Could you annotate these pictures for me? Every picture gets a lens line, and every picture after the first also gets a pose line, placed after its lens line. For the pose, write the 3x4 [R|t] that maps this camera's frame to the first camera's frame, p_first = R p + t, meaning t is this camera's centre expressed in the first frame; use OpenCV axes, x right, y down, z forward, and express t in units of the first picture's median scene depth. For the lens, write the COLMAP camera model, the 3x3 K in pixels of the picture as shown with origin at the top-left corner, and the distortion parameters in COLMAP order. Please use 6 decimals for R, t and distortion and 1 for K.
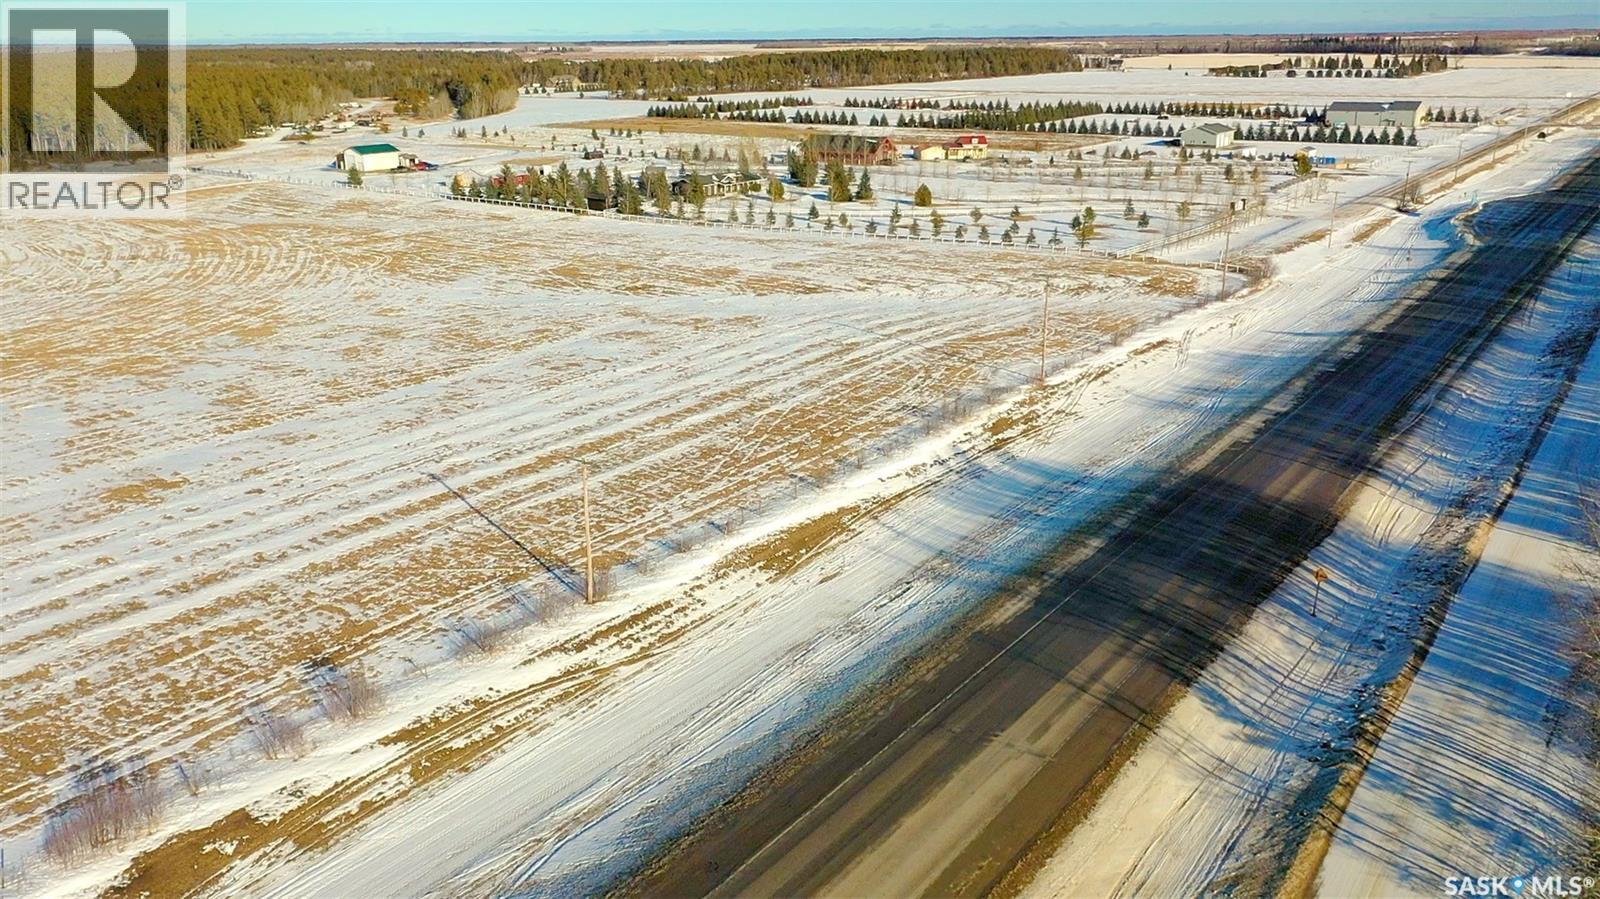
lens RADIAL K [[1282.4, 0, 784.3], [0, 1282.4, 448.6], [0, 0, 1]] dist [0.009631, -0.006256]
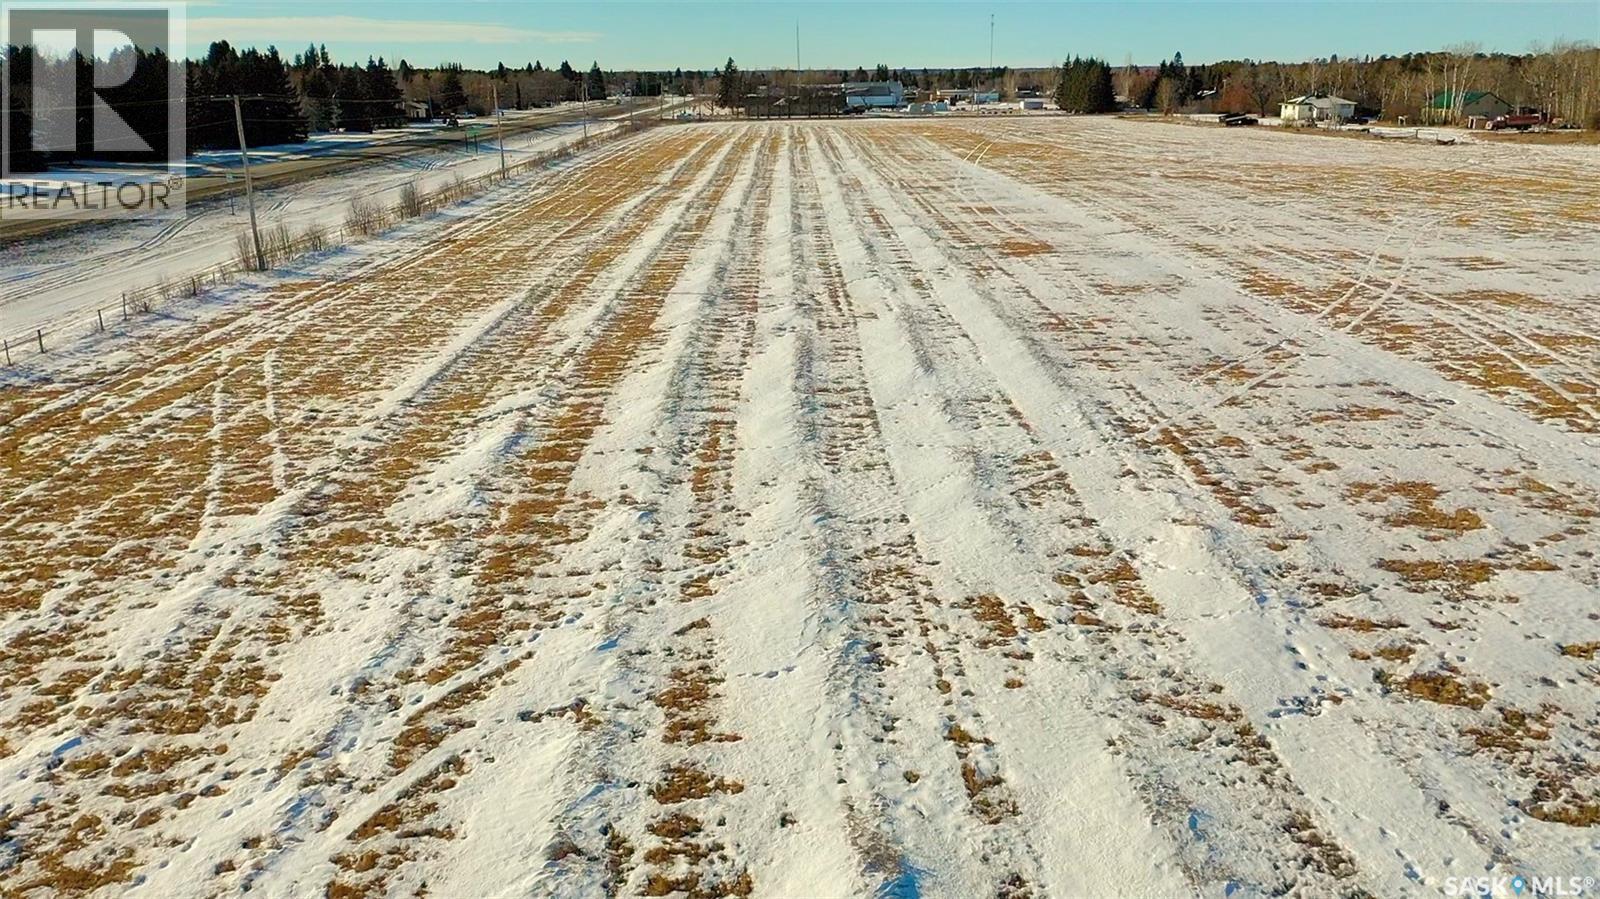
lens RADIAL K [[1282.4, 0, 784.3], [0, 1282.4, 448.6], [0, 0, 1]] dist [0.009631, -0.006256]
pose [[-0.810793, 0.188551, -0.554133, 0.074636], [-0.152773, 0.845715, 0.511299, -0.292590], [0.565045, 0.499214, -0.656894, 1.848791]]
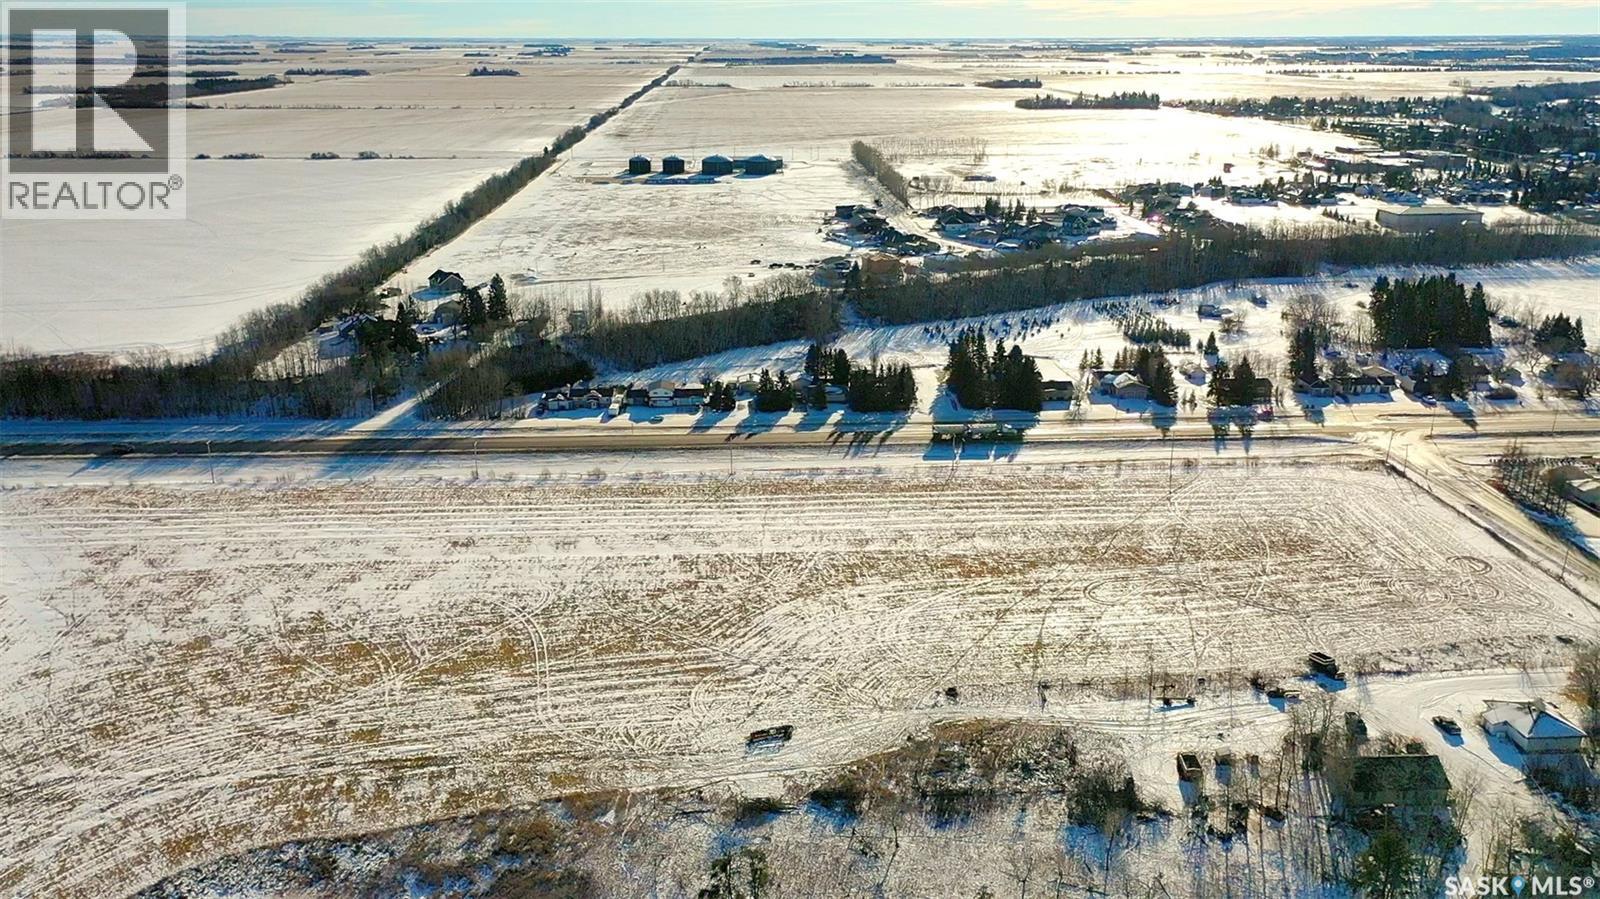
lens RADIAL K [[1288.8, 0, 800.0], [0, 1288.8, 449.5], [0, 0, 1]] dist [0.010395, 0.005132]
pose [[-0.624668, -0.232541, 0.745462, -3.773485], [0.244253, 0.848546, 0.469372, -1.609064], [-0.741708, 0.475283, -0.473261, 2.110699]]
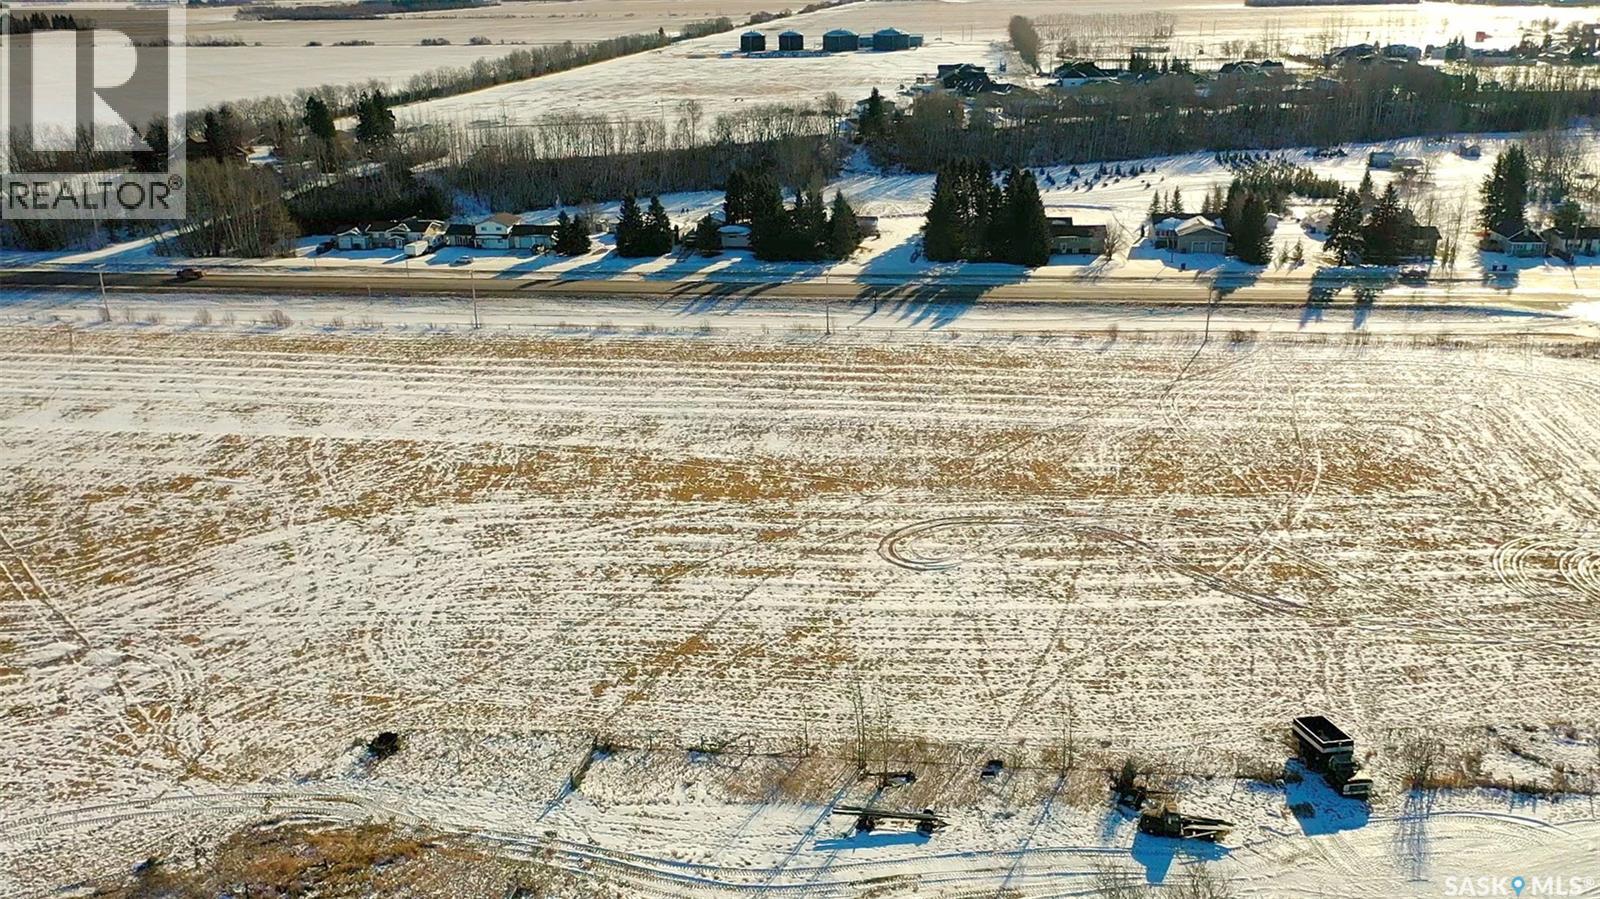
lens RADIAL K [[1285.6, 0, 800.0], [0, 1285.6, 449.5], [0, 0, 1]] dist [0.003037, 0.006292]
pose [[-0.469653, -0.288251, 0.834468, -3.129586], [0.289998, 0.842380, 0.454200, -0.457249], [-0.833863, 0.455311, -0.312034, 0.753143]]
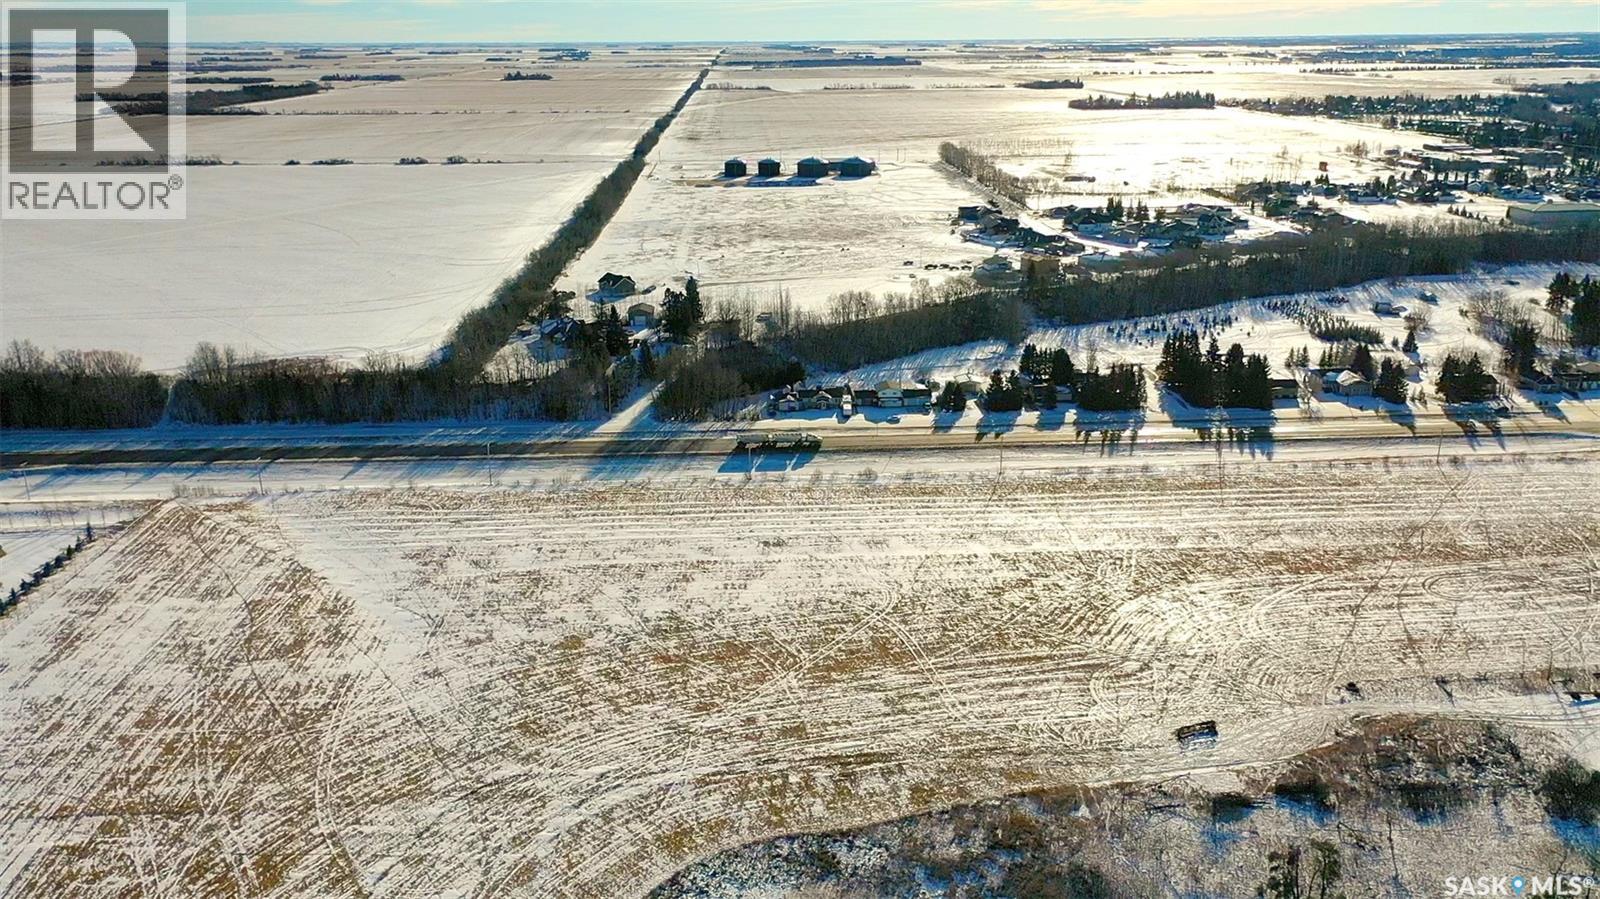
lens RADIAL K [[1288.8, 0, 800.0], [0, 1288.8, 449.5], [0, 0, 1]] dist [0.010395, 0.005132]
pose [[-0.623687, -0.227434, 0.747855, -3.264234], [0.250769, 0.847950, 0.467008, -1.817545], [-0.740357, 0.478806, -0.471822, 2.745331]]
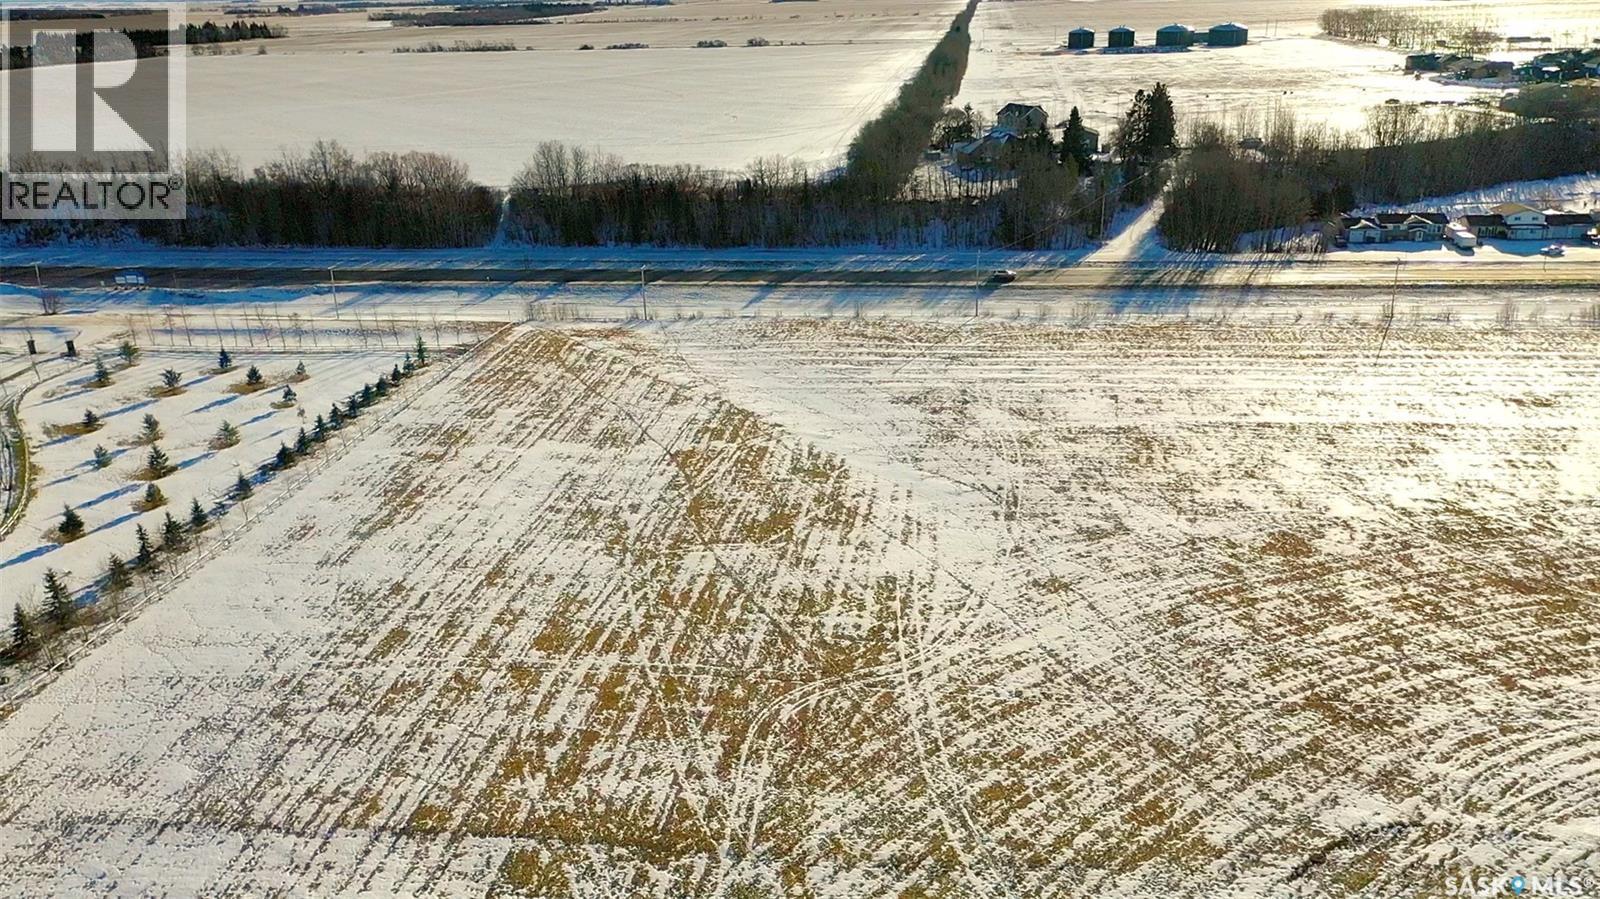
lens RADIAL K [[1285.6, 0, 800.0], [0, 1285.6, 449.5], [0, 0, 1]] dist [0.003037, 0.006292]
pose [[-0.472619, -0.280428, 0.835459, -1.797919], [0.299861, 0.840280, 0.451678, -1.160609], [-0.828683, 0.463993, -0.313043, 2.873757]]
